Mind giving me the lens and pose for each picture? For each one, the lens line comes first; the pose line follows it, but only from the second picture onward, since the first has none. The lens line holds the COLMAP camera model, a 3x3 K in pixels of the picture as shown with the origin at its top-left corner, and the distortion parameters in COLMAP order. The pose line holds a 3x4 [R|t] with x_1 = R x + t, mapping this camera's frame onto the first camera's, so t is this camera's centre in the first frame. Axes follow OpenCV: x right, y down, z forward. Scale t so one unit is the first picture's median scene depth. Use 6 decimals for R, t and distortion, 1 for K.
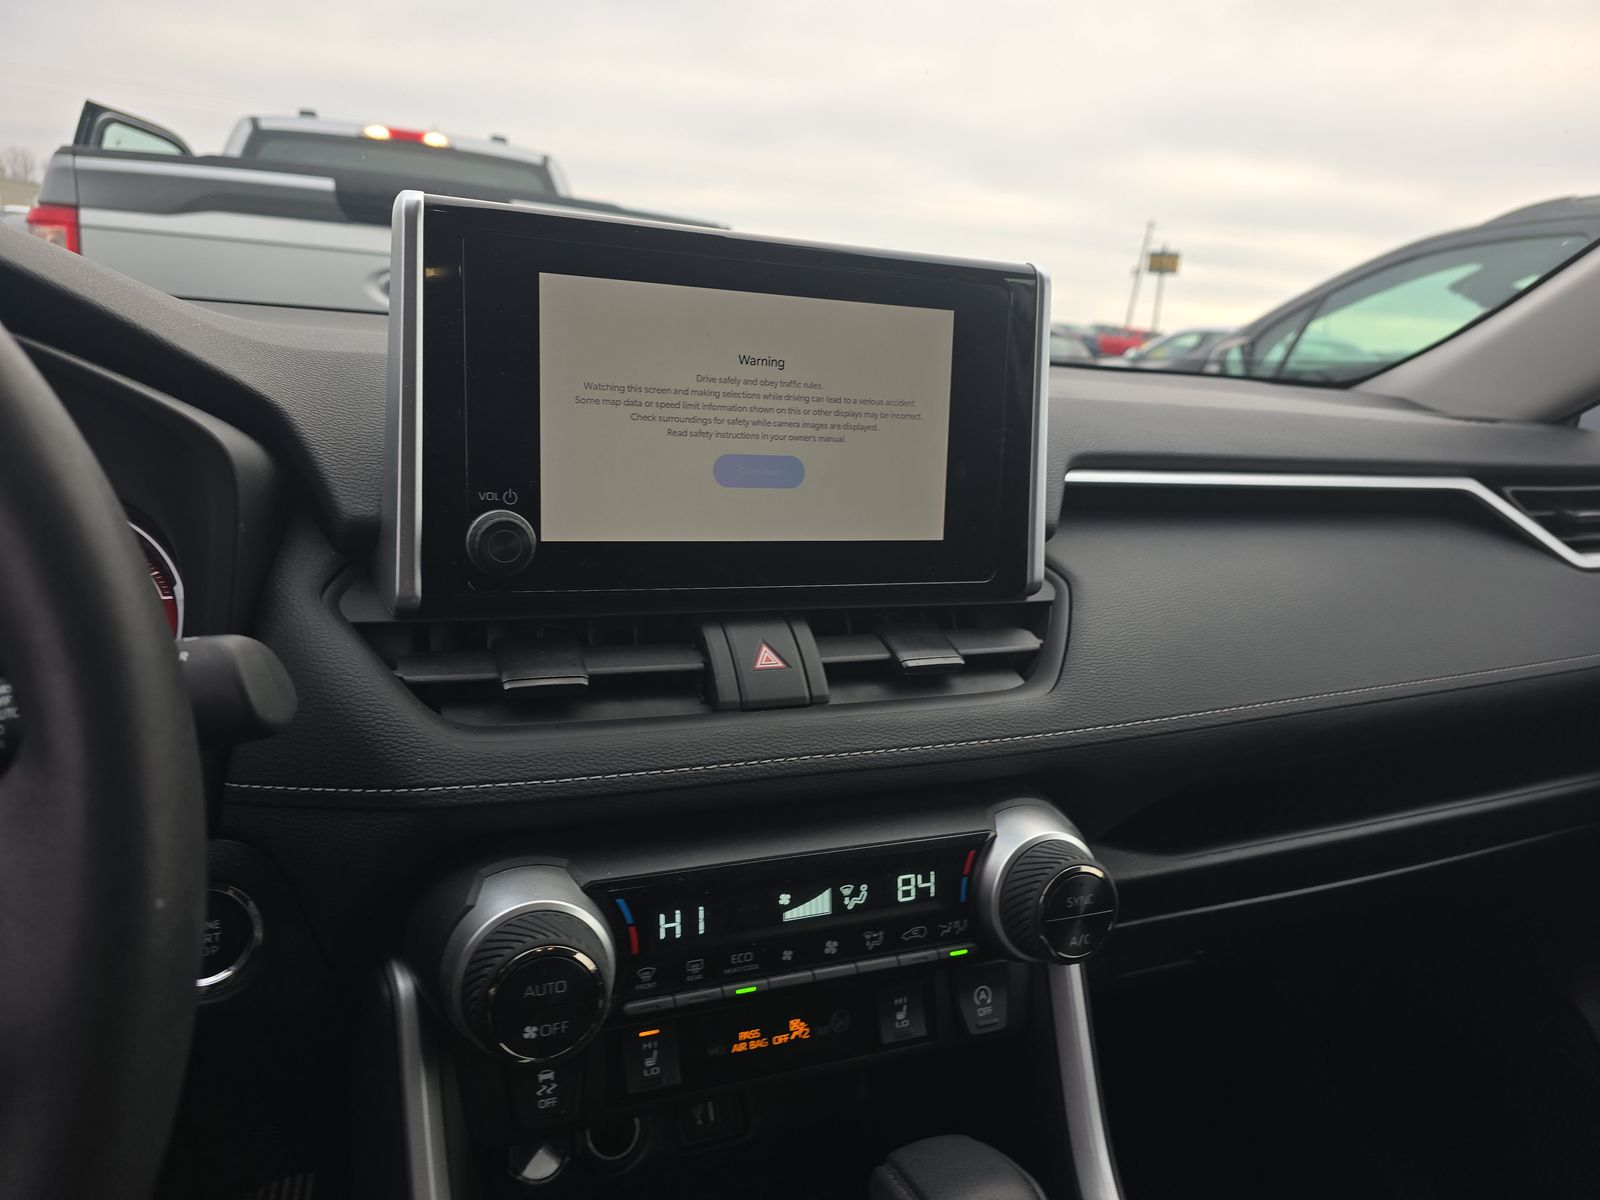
lens RADIAL K [[1083.6, 0, 800.0], [0, 1083.6, 600.0], [0, 0, 1]] dist [0.004886, -0.001400]
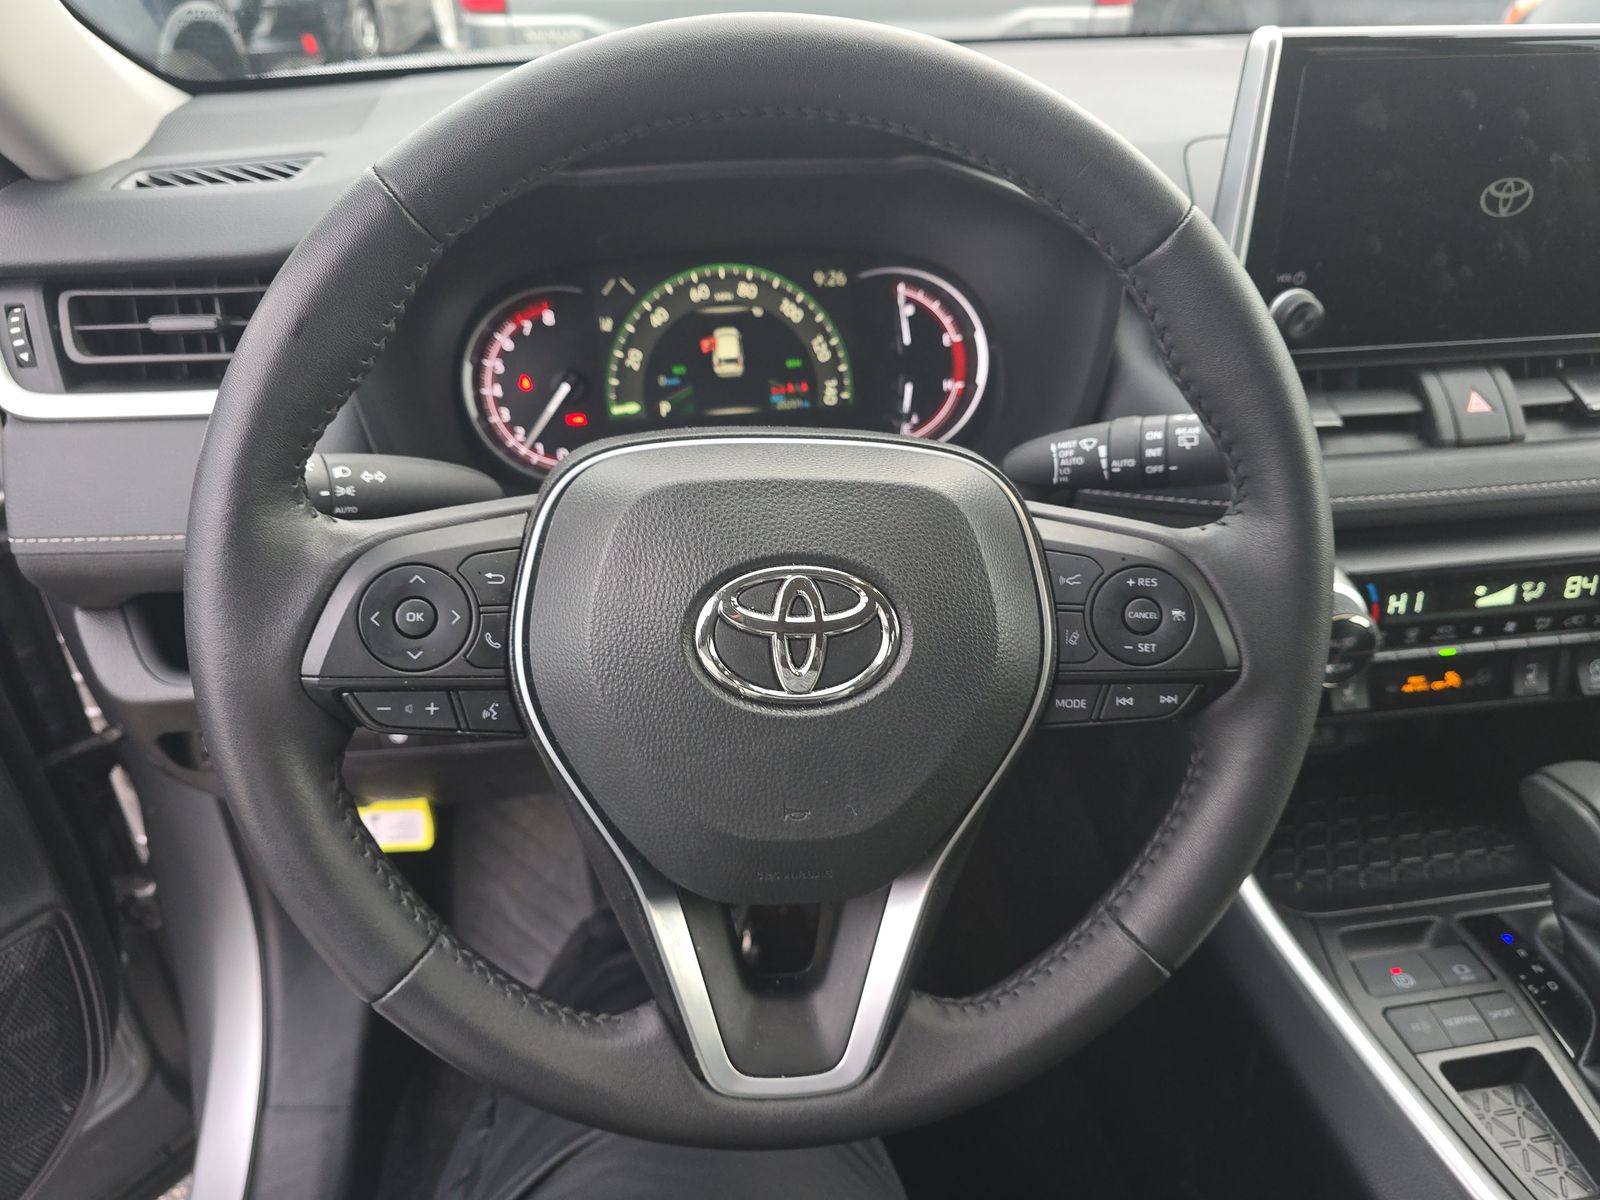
lens RADIAL K [[1083.6, 0, 800.0], [0, 1083.6, 600.0], [0, 0, 1]] dist [0.004886, -0.001400]
pose [[0.965180, 0.075149, -0.250560, -0.464895], [0.012198, 0.943875, 0.330079, -0.157969], [0.261303, -0.321642, 0.910092, -0.423072]]
